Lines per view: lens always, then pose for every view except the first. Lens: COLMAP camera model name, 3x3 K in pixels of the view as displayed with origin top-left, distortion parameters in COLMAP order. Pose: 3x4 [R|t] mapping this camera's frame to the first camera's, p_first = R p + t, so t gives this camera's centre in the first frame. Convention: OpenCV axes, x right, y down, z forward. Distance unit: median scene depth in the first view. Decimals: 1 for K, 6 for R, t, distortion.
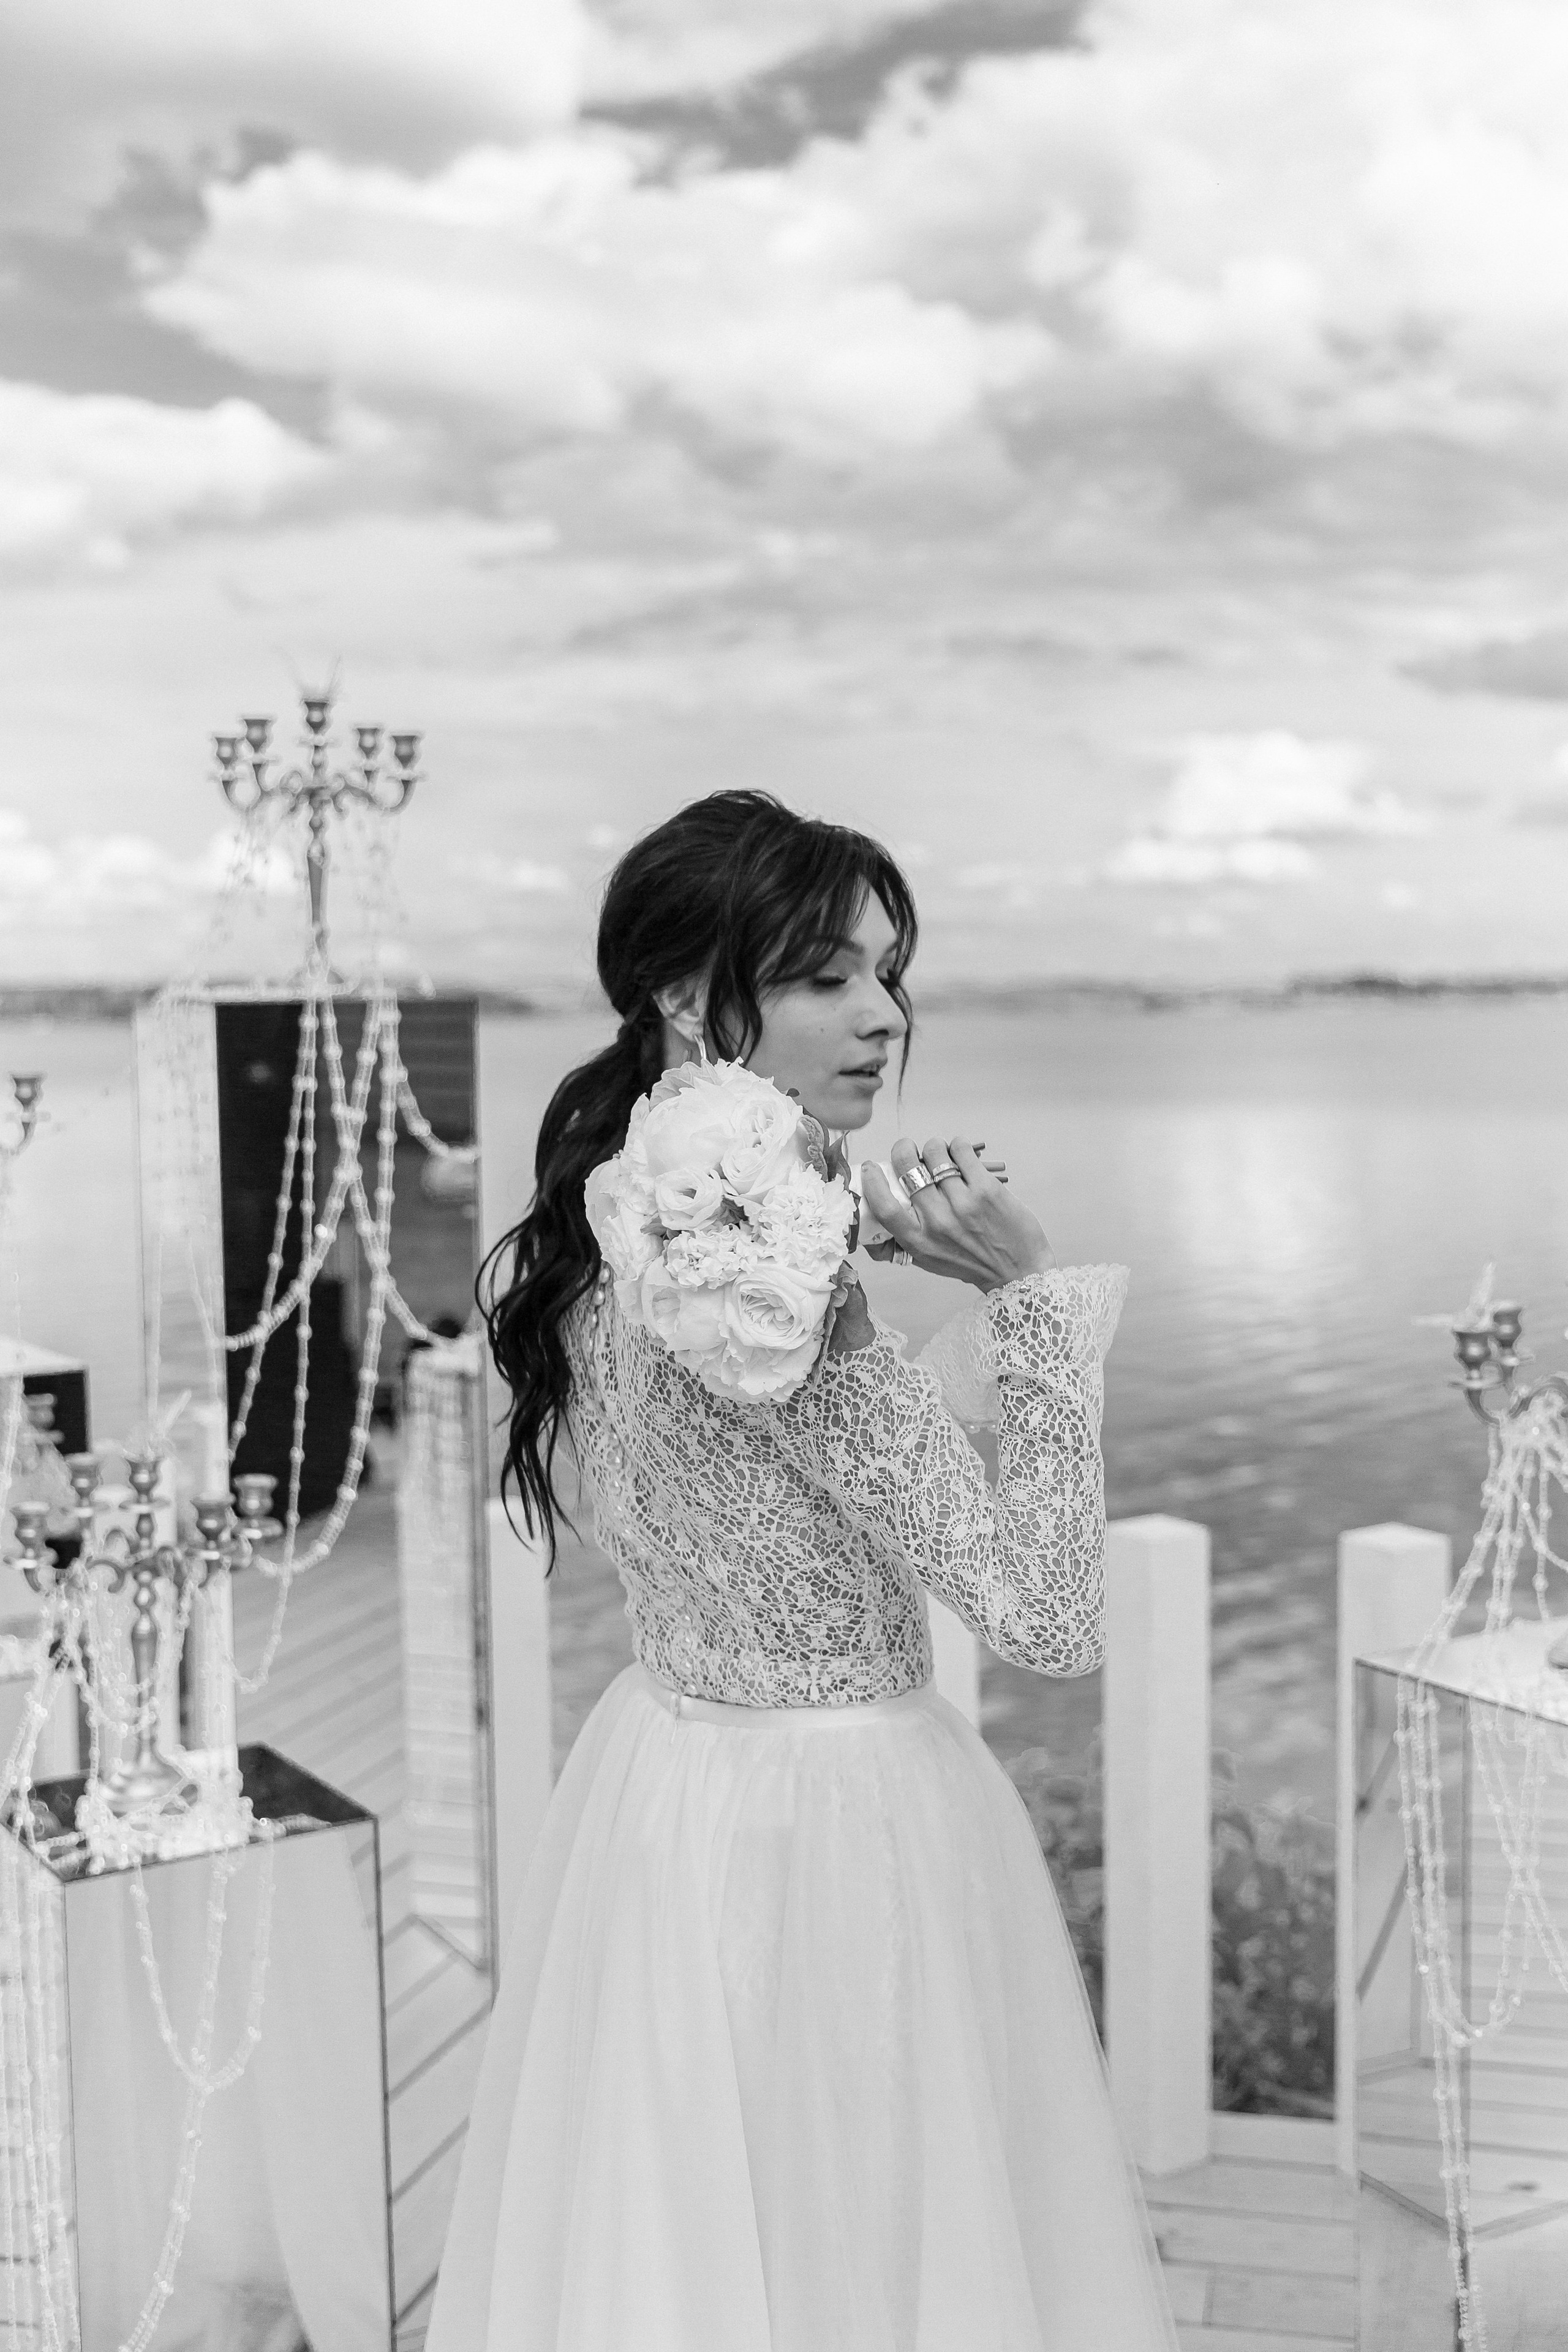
lens RADIAL K [[2492.2, 0, 784.0], [0, 2492.2, 1176.0], [0, 0, 1]] dist [-0.007378, -0.009691]
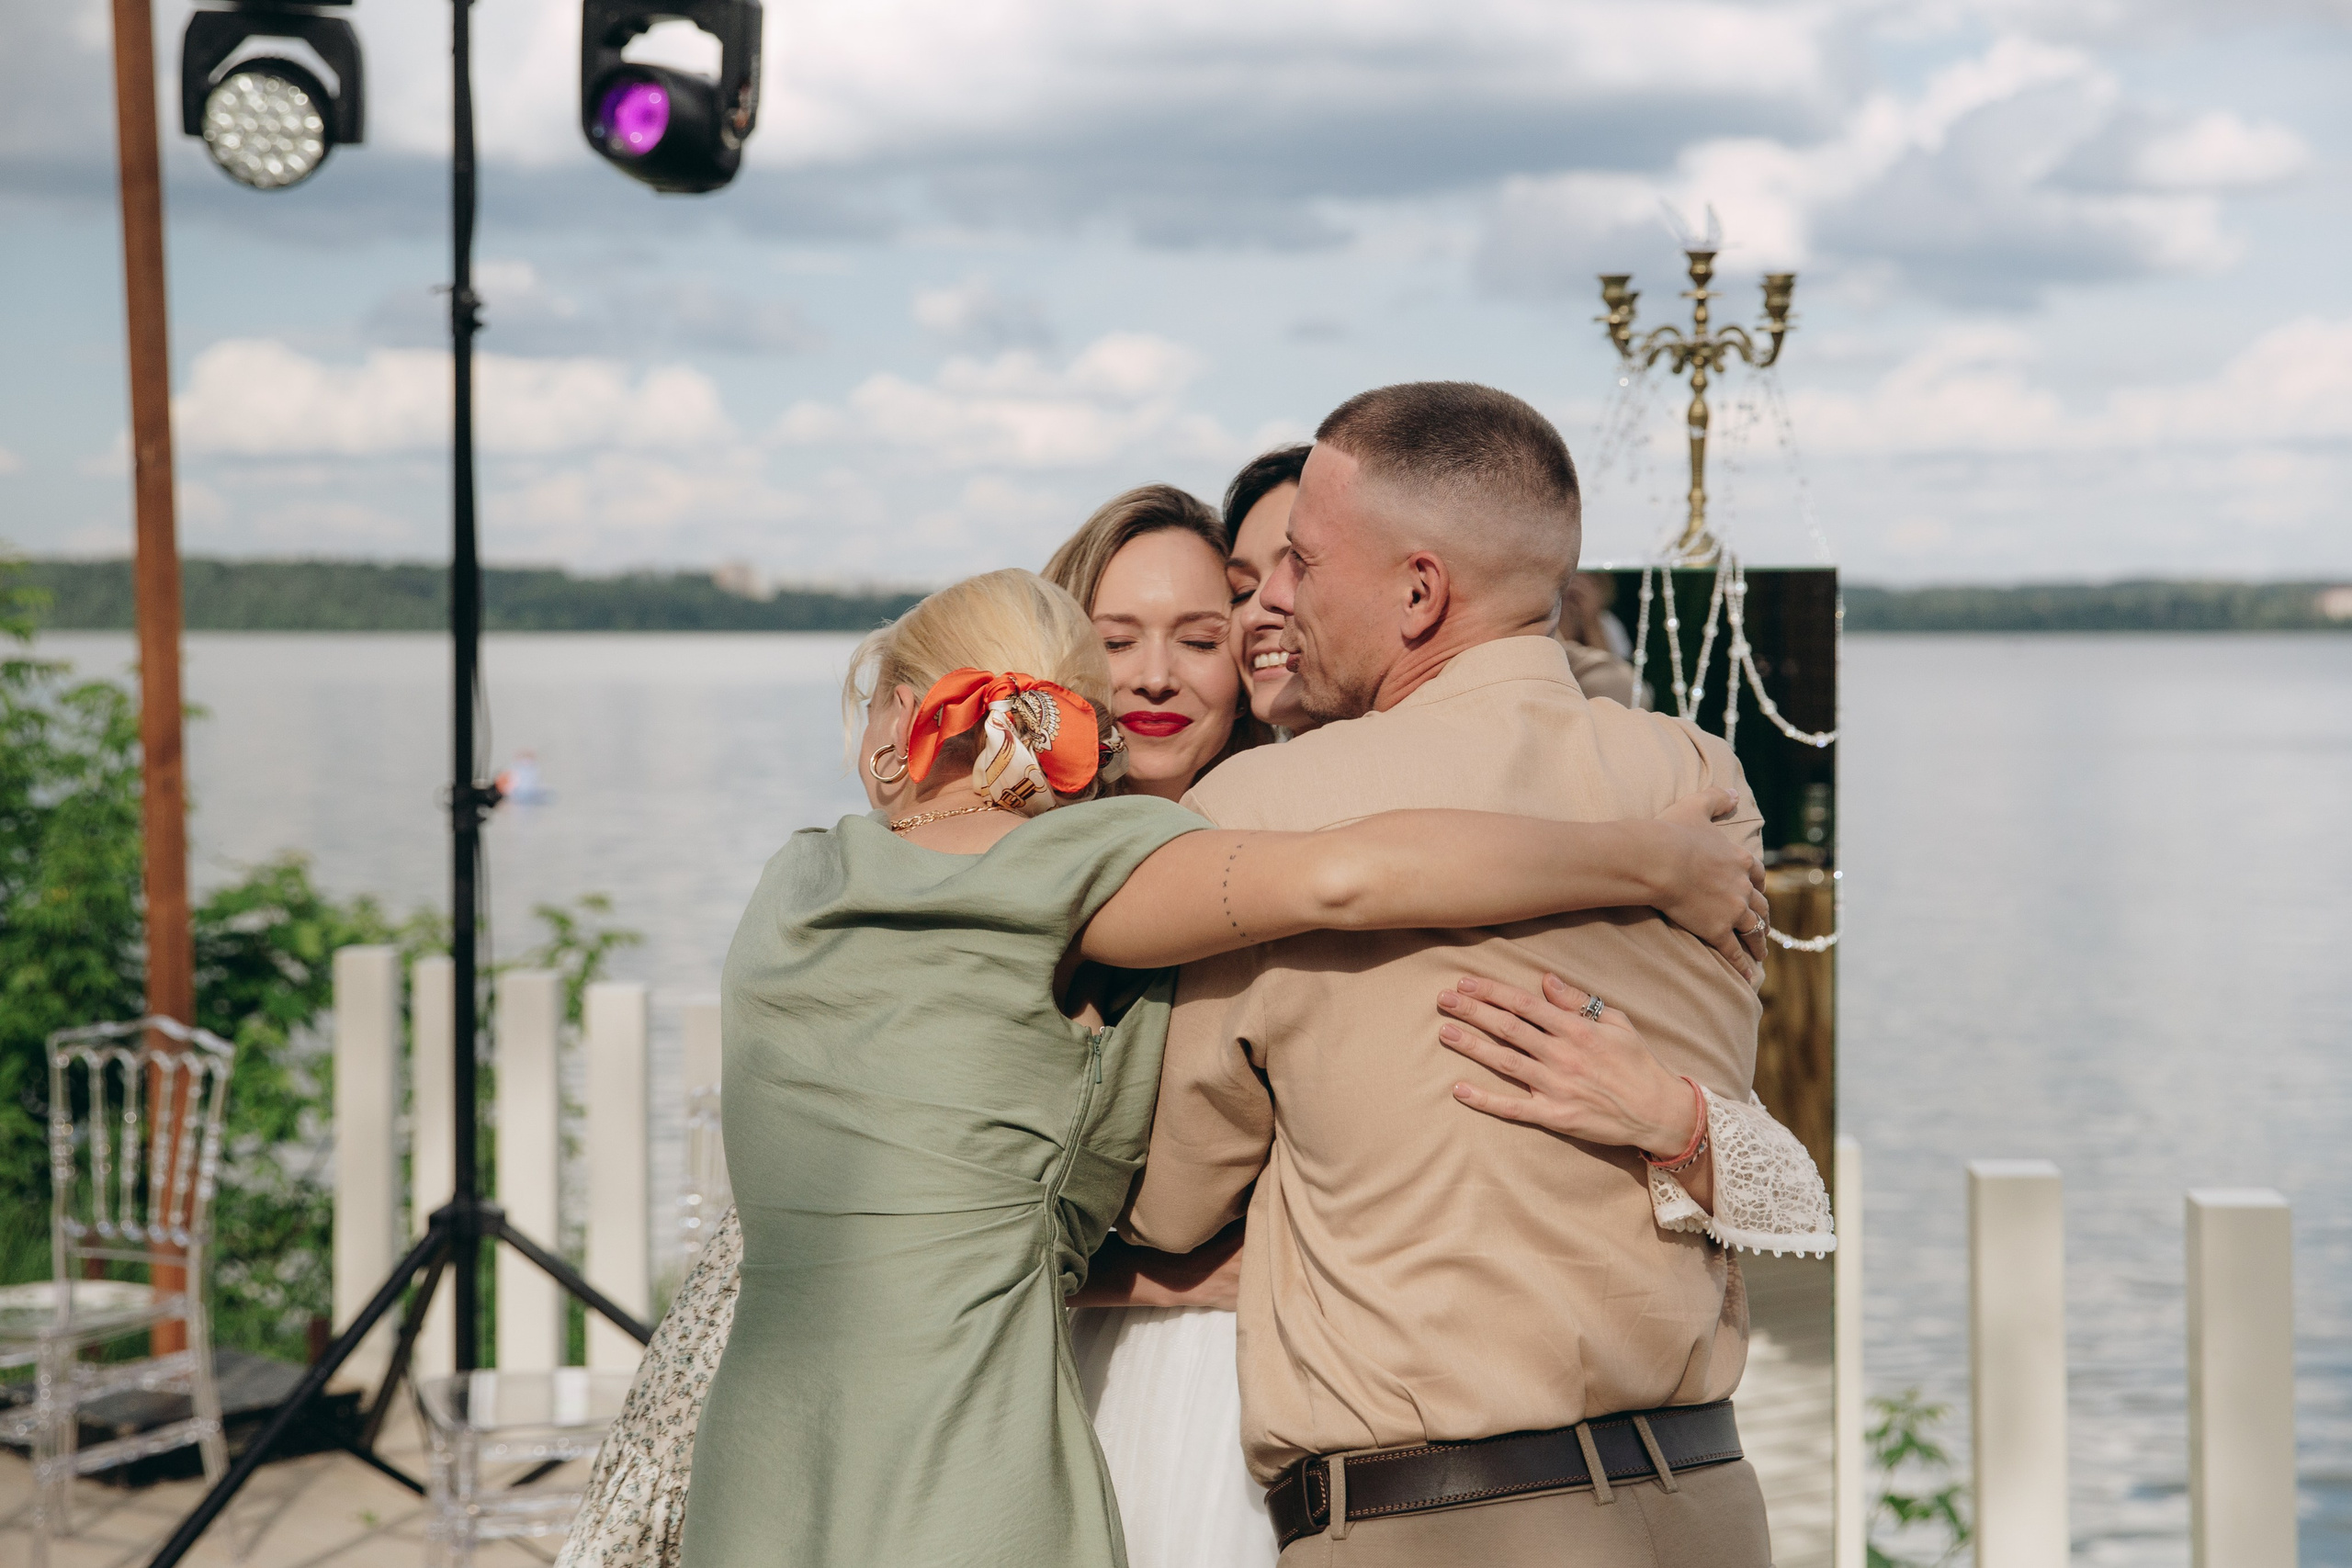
lens RADIAL K [[3632.9, 0, 1176.0], [0, 3632.9, 784.0], [0, 0, 1]] dist [0.102380, -0.025865]
pose [[0.819926, 0.037990, -0.571208, 0.453518], [-0.044392, 0.999010, 0.002720, 0.015344], [0.570746, 0.023126, 0.820801, -0.245467]]
